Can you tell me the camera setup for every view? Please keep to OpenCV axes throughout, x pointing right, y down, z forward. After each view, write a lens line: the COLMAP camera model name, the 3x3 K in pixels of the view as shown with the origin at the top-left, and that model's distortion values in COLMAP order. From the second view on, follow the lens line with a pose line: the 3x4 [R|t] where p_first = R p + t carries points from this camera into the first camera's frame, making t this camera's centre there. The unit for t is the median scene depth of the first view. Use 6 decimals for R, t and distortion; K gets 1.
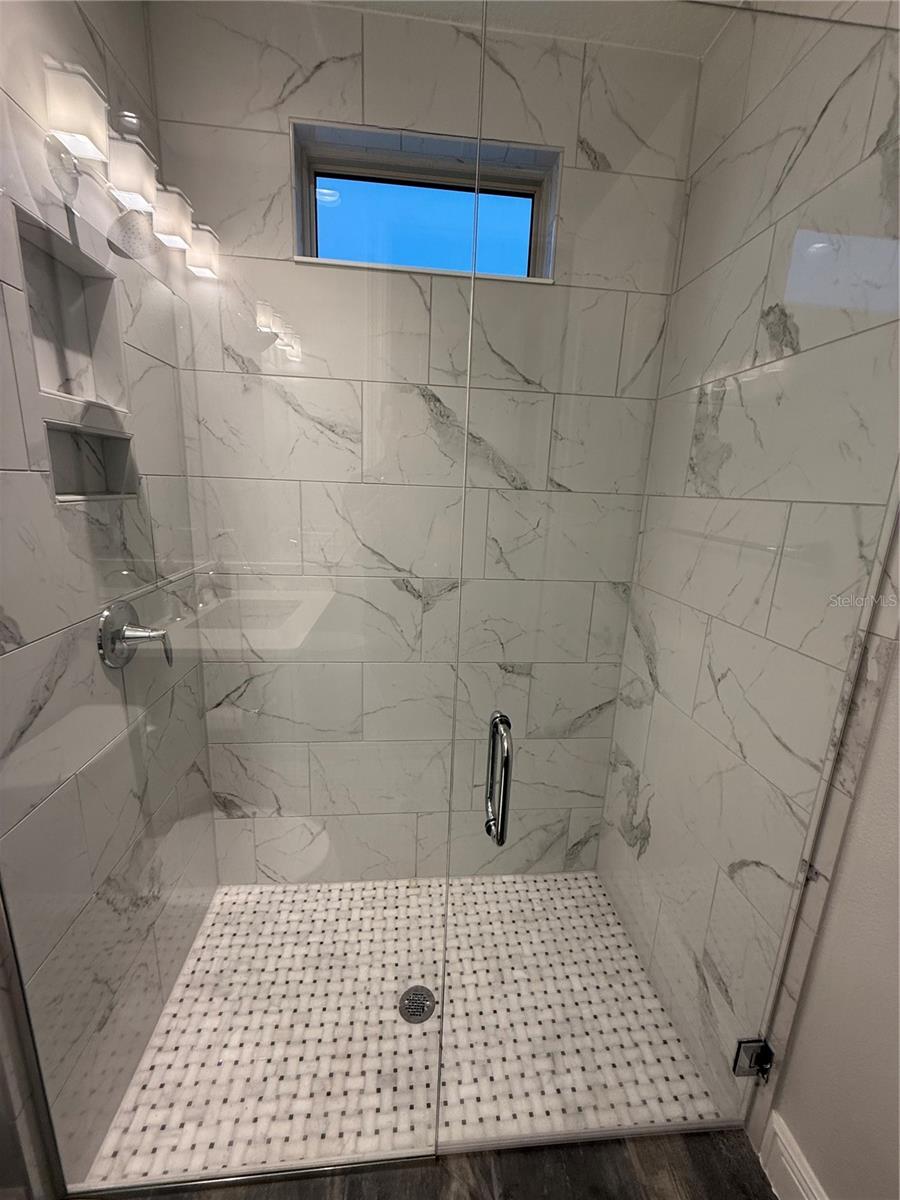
lens RADIAL K [[480.2, 0, 450.4], [0, 480.2, 596.5], [0, 0, 1]] dist [0.000960, 0.000112]
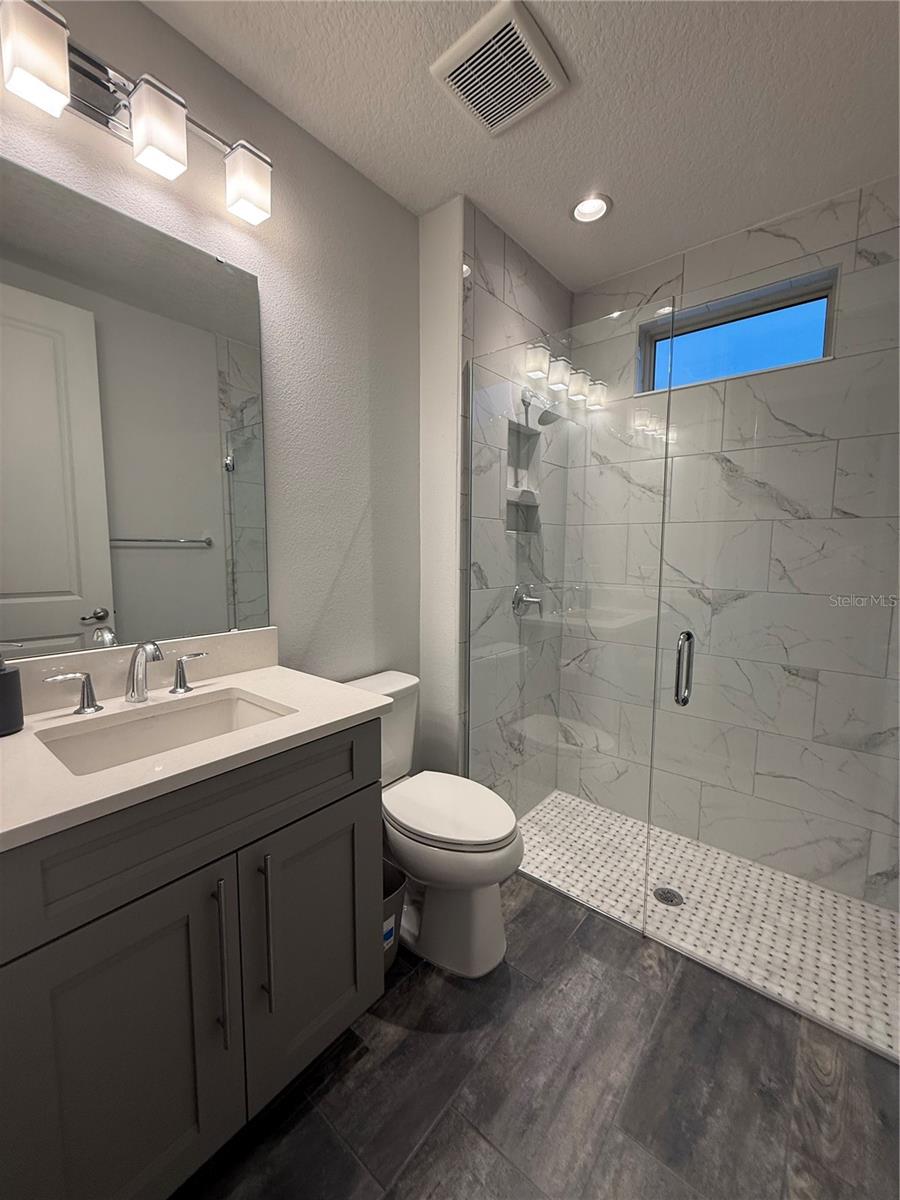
lens RADIAL K [[480.2, 0, 450.4], [0, 480.2, 596.5], [0, 0, 1]] dist [0.000960, 0.000112]
pose [[0.703274, 0.035654, -0.710025, 0.405099], [-0.142001, 0.985660, -0.091156, 0.221387], [0.696593, 0.164932, 0.698252, -0.472979]]
